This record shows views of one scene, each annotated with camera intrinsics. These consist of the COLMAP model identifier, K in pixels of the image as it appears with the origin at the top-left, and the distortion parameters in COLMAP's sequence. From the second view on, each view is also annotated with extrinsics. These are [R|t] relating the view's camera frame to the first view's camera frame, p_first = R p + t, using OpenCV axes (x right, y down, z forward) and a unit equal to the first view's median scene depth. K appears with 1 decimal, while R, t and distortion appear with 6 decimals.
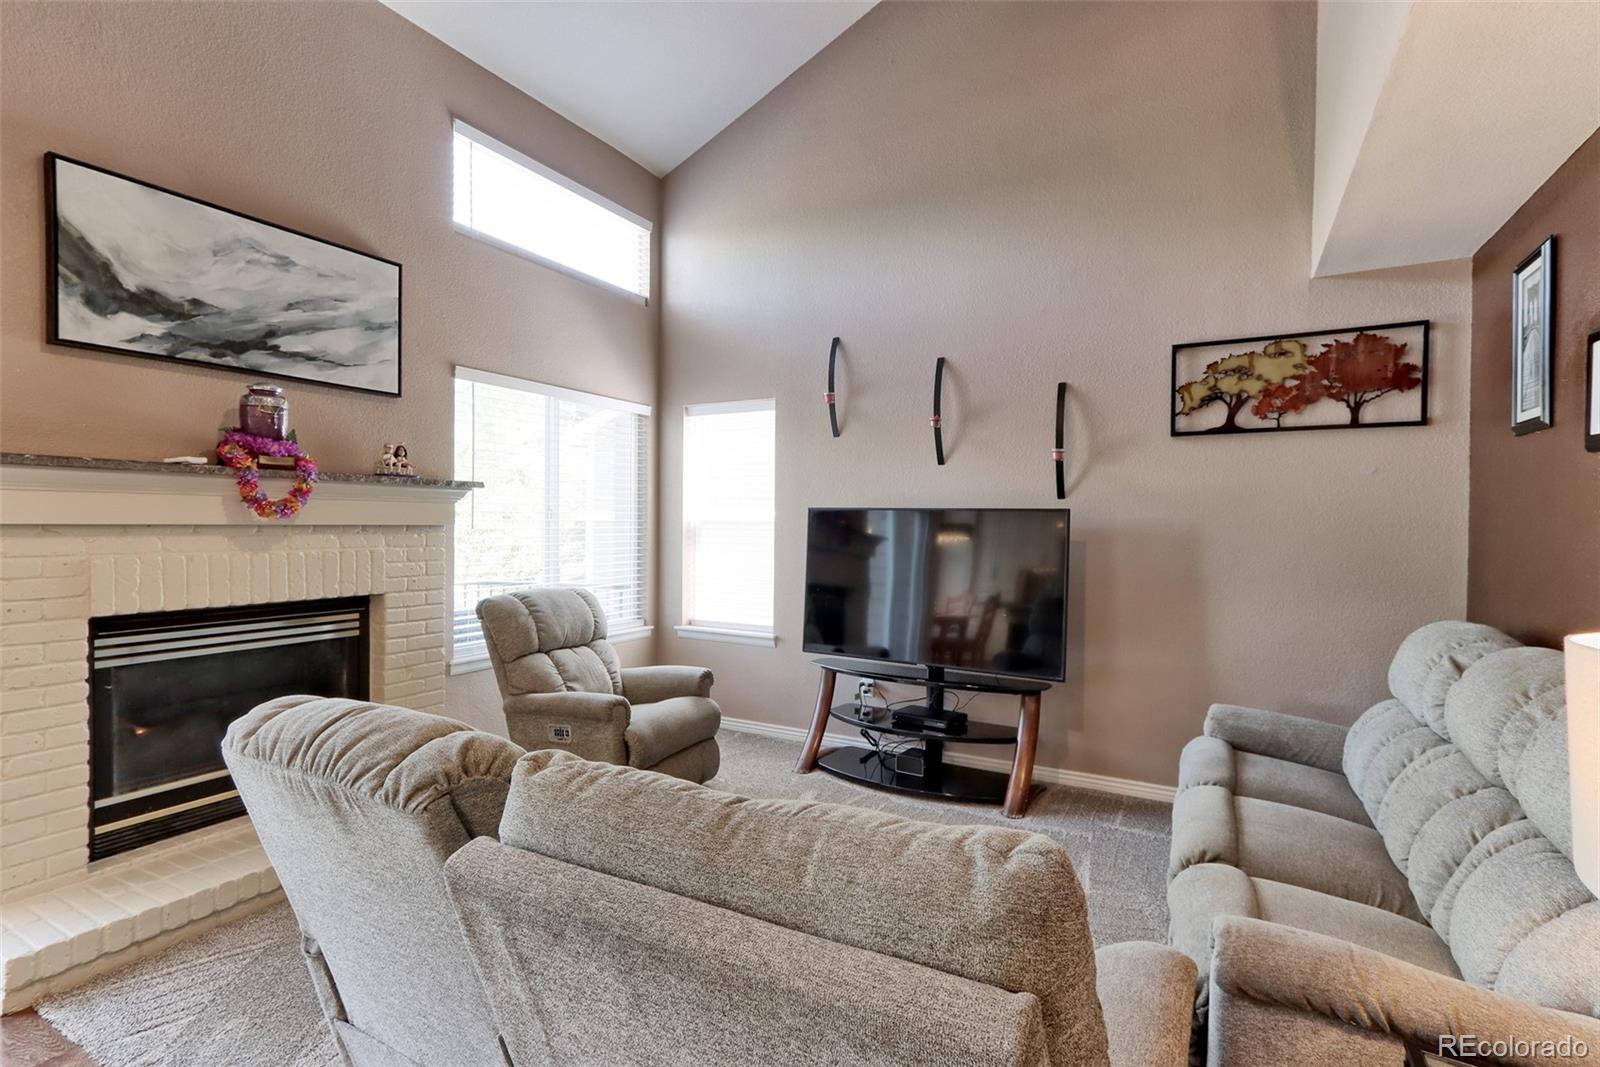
lens RADIAL K [[763.0, 0, 797.9], [0, 763.0, 535.4], [0, 0, 1]] dist [-0.002483, 0.001054]
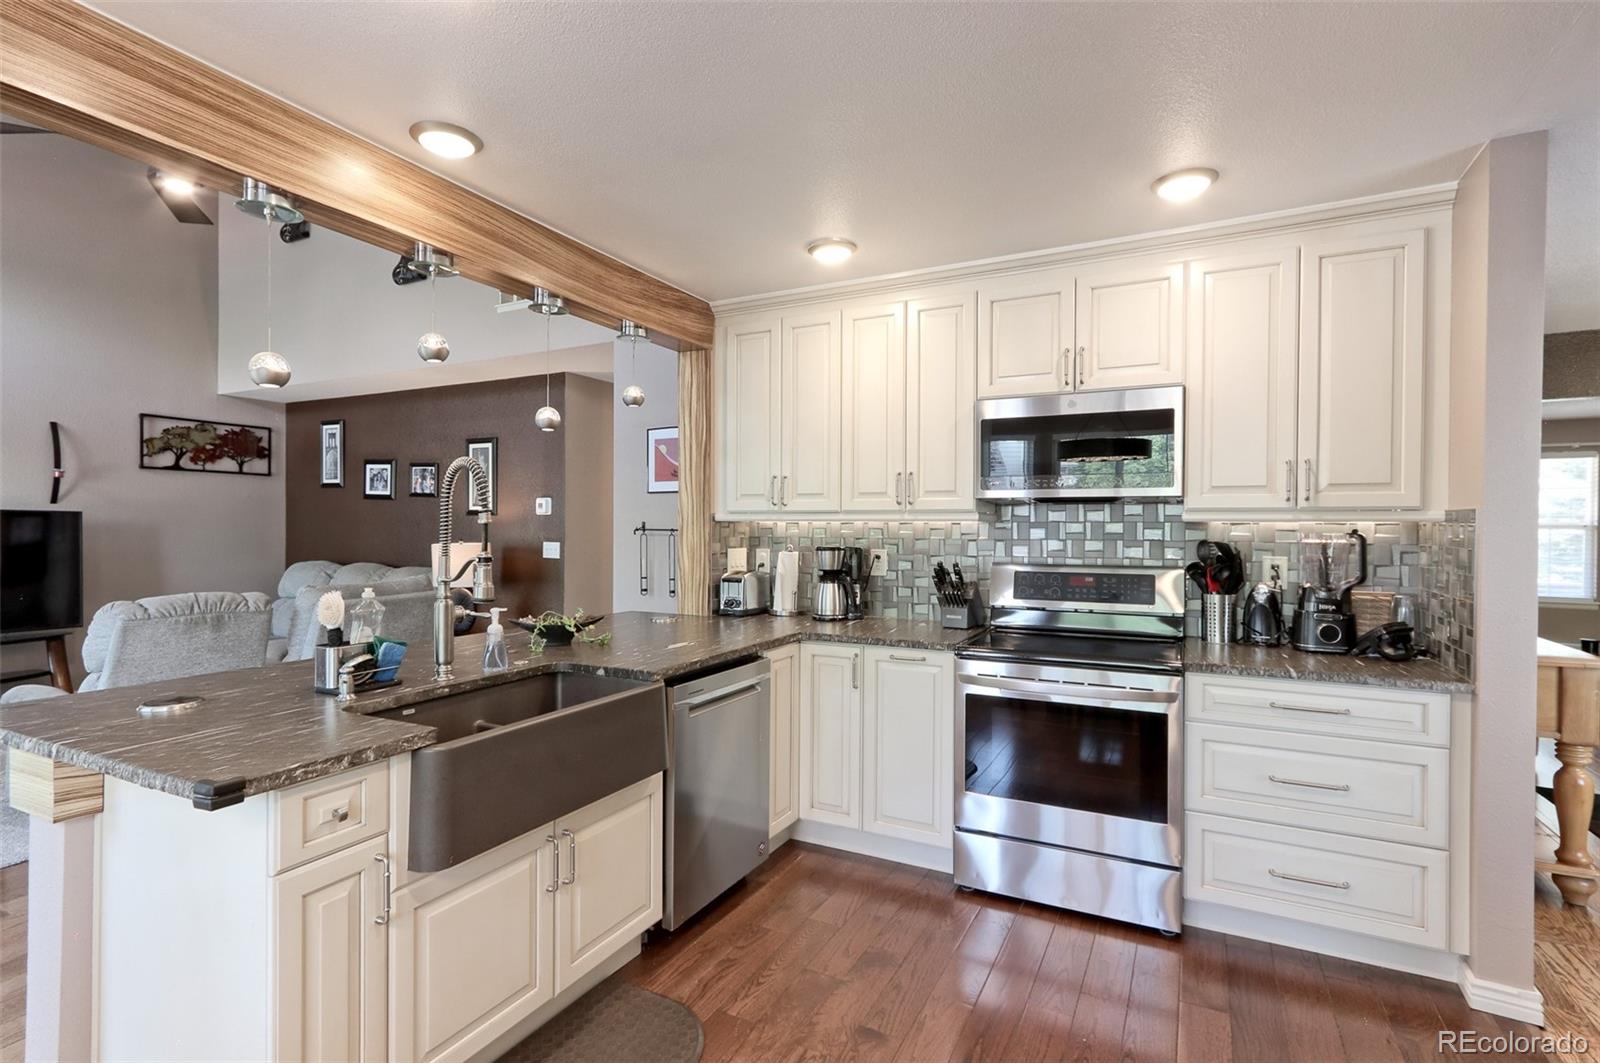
lens RADIAL K [[763.0, 0, 795.9], [0, 763.0, 533.5], [0, 0, 1]] dist [-0.002483, 0.001054]
pose [[-0.027966, -0.013572, 0.999517, -1.272777], [0.006870, 0.999882, 0.013769, -0.001775], [-0.999585, 0.007252, -0.027869, -0.394010]]
